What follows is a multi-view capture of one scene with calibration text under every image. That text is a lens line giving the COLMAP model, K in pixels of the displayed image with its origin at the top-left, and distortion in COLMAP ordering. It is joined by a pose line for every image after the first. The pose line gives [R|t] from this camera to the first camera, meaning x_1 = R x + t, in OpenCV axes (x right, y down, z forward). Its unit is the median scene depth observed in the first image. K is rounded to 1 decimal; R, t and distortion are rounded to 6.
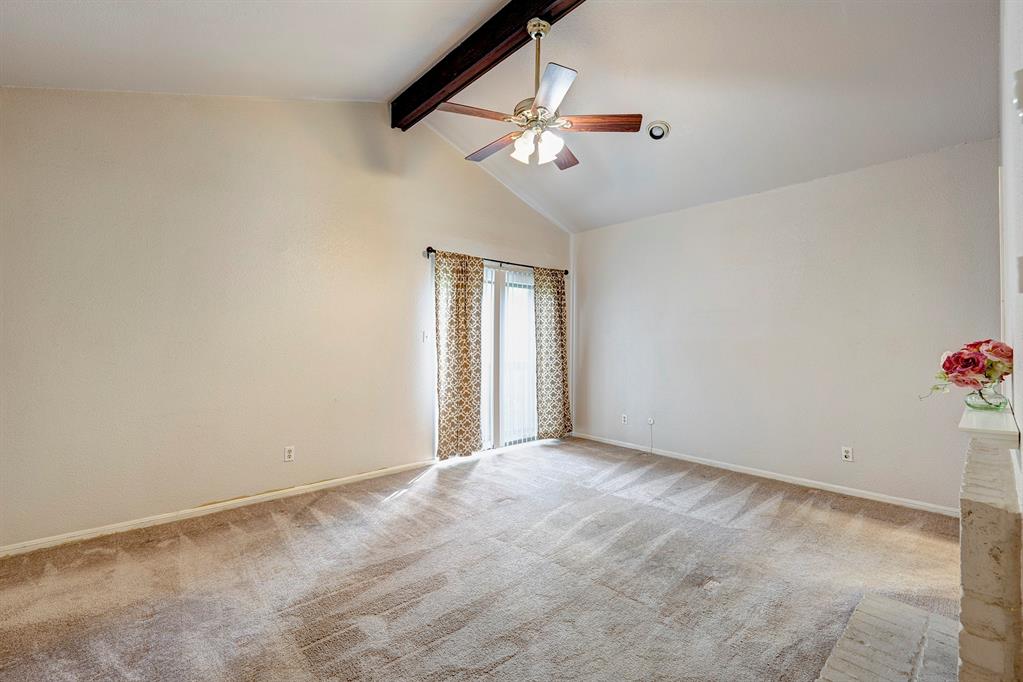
lens RADIAL K [[452.0, 0, 511.5], [0, 452.0, 341.0], [0, 0, 1]] dist [0.016576, 0.000125]
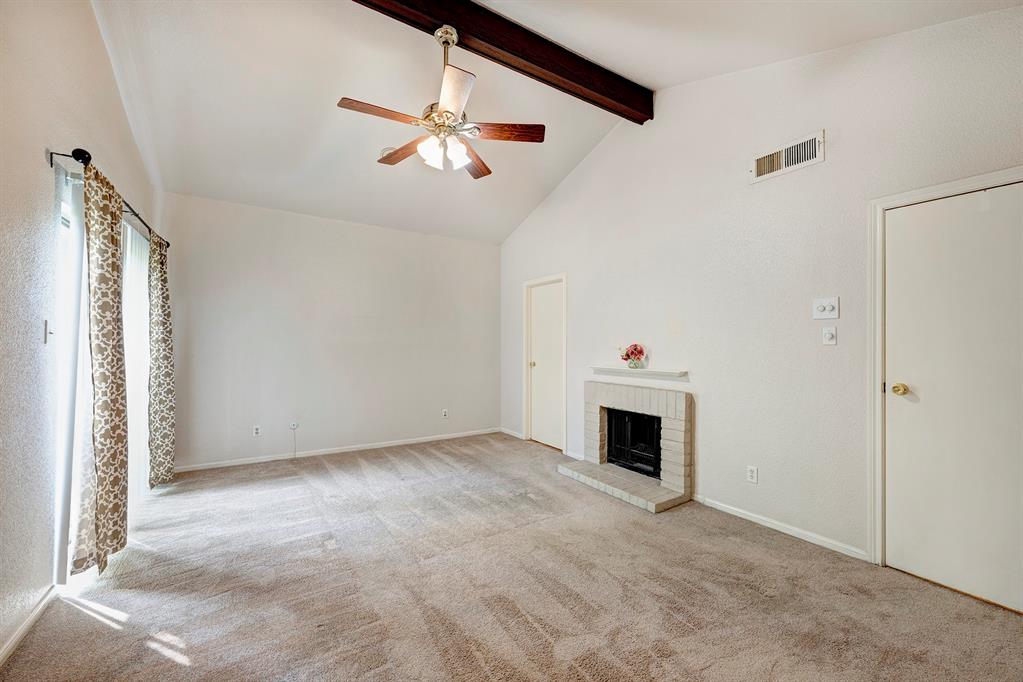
lens RADIAL K [[407.7, 0, 513.2], [0, 407.7, 345.0], [0, 0, 1]] dist [0.008689, -0.000378]
pose [[0.158674, -0.006659, 0.987309, -0.657830], [-0.003713, 0.999966, 0.007341, -0.001621], [-0.987324, -0.004831, 0.158644, 0.564171]]
